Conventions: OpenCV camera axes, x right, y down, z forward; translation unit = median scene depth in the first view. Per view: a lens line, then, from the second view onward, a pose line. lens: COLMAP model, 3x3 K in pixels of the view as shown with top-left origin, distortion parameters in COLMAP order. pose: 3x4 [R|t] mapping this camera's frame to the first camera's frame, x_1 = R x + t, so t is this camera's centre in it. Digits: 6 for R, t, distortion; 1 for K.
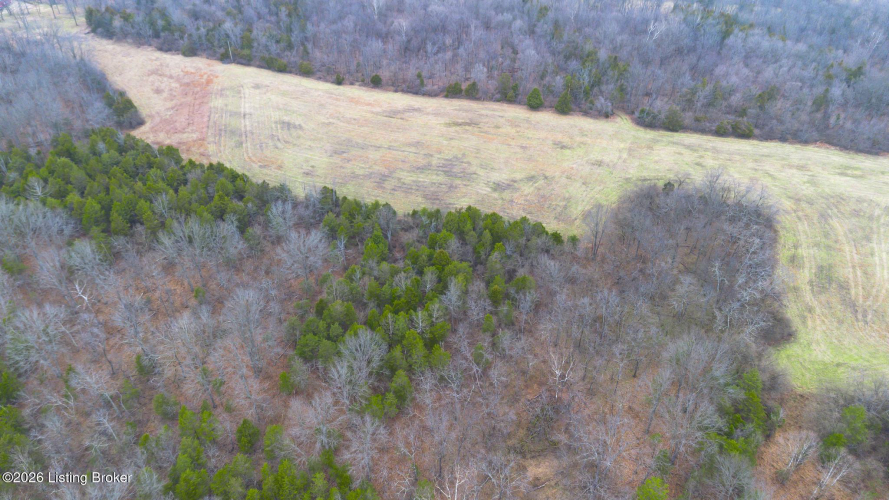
lens RADIAL K [[626.8, 0, 444.5], [0, 626.8, 250.0], [0, 0, 1]] dist [0.074659, -0.080037]
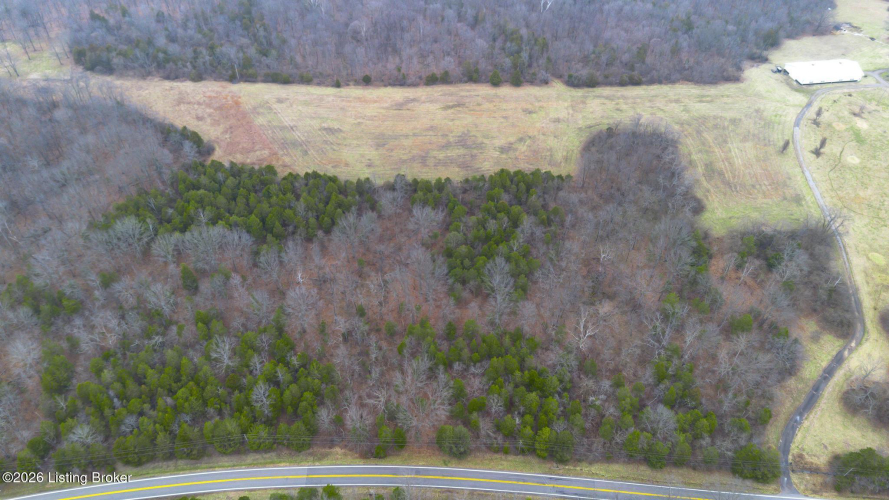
lens RADIAL K [[626.8, 0, 444.5], [0, 626.8, 250.0], [0, 0, 1]] dist [0.074659, -0.080037]
pose [[0.947194, -0.223875, 0.229573, -0.403118], [0.195310, 0.970600, 0.140679, -0.099104], [-0.254318, -0.088412, 0.963071, -0.373890]]
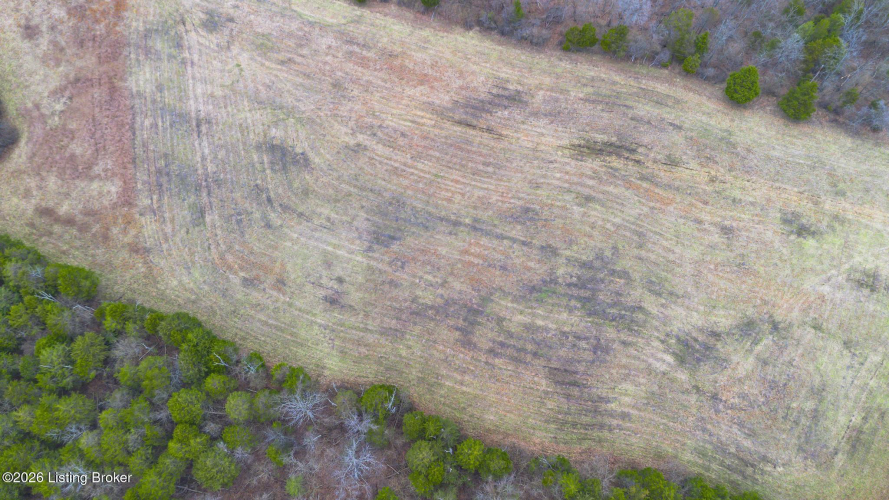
lens RADIAL K [[626.8, 0, 444.5], [0, 626.8, 250.0], [0, 0, 1]] dist [0.074659, -0.080037]
pose [[0.999980, 0.005875, -0.002192, -0.114085], [-0.004166, 0.883719, 0.467999, -0.402422], [0.004686, -0.467981, 0.883726, 0.515772]]
